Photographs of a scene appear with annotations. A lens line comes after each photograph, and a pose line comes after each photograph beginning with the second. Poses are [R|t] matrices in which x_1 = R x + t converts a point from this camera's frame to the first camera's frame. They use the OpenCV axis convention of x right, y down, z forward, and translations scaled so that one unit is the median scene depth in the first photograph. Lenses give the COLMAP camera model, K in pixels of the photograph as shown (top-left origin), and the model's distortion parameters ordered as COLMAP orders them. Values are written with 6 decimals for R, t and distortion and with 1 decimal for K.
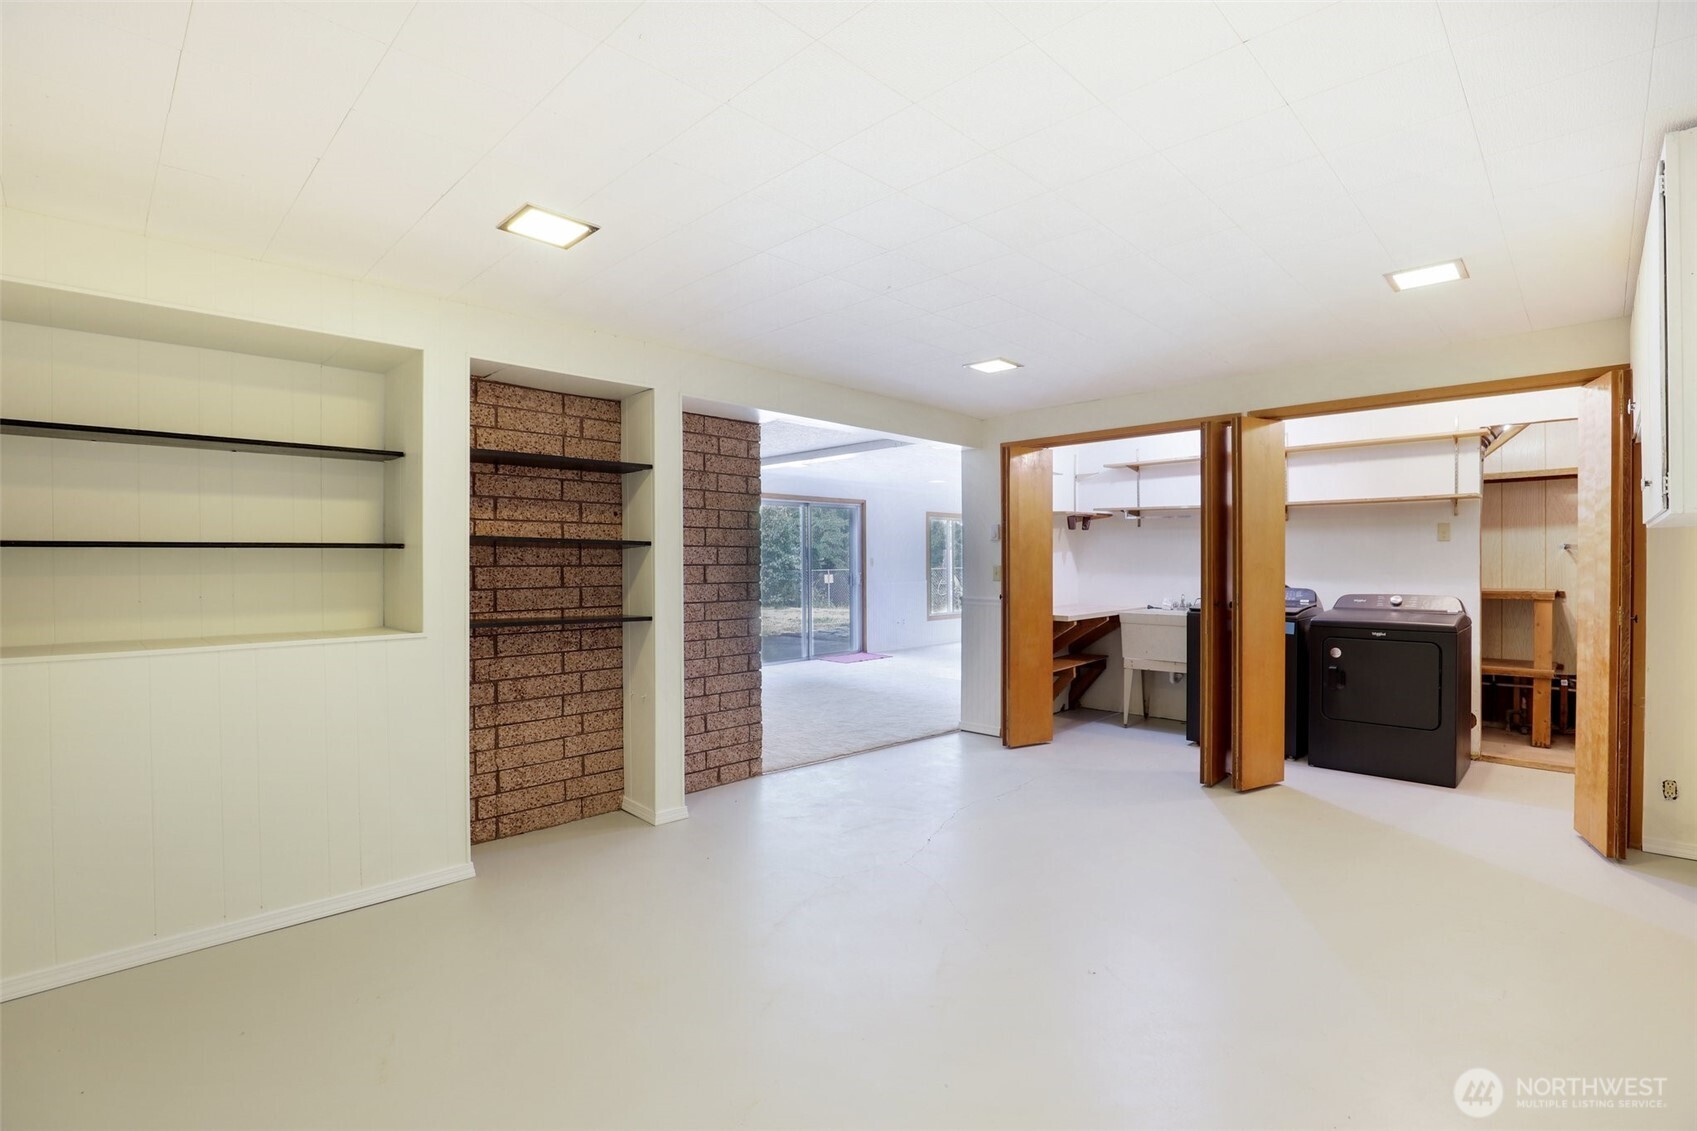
lens RADIAL K [[787.9, 0, 846.4], [0, 787.9, 565.4], [0, 0, 1]] dist [-0.031585, 0.004855]
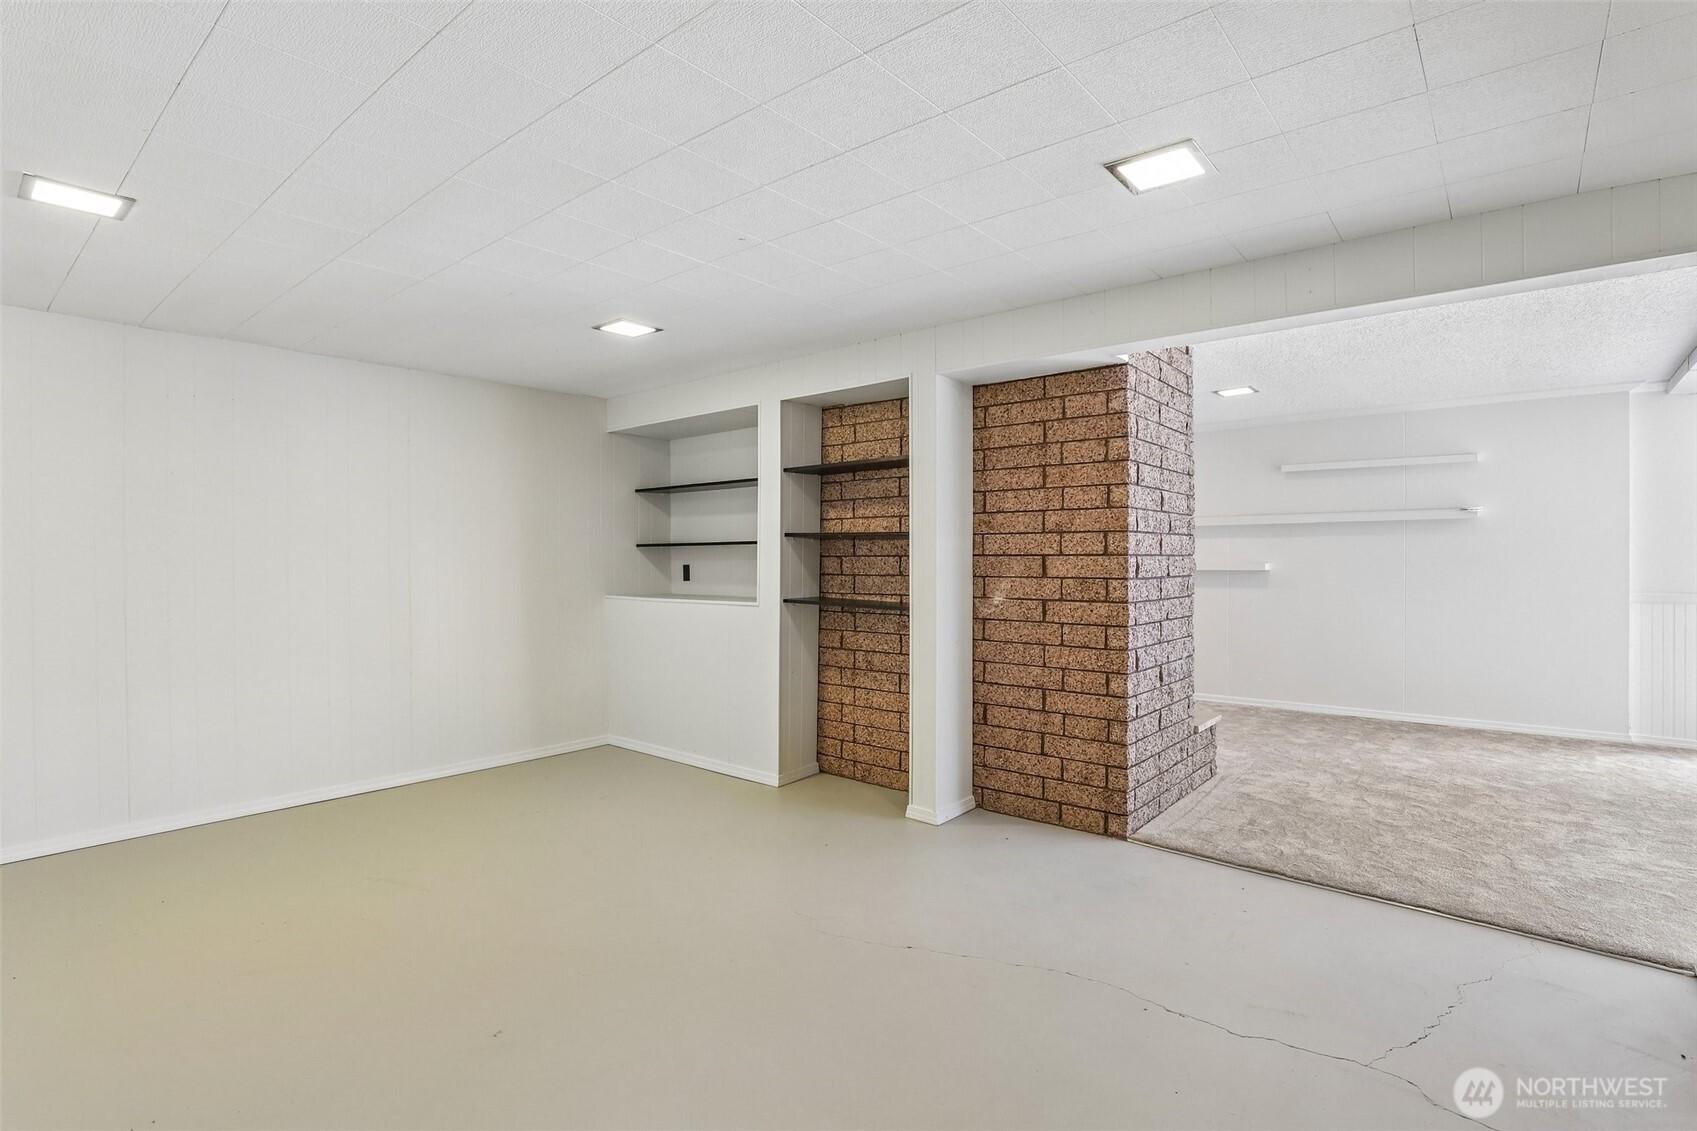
lens RADIAL K [[787.9, 0, 848.6], [0, 787.9, 562.5], [0, 0, 1]] dist [-0.031585, 0.004855]
pose [[0.098296, 0.009097, -0.995116, 0.638665], [-0.000858, 0.999959, 0.009056, -0.000205], [0.995157, -0.000036, 0.098300, 0.719480]]
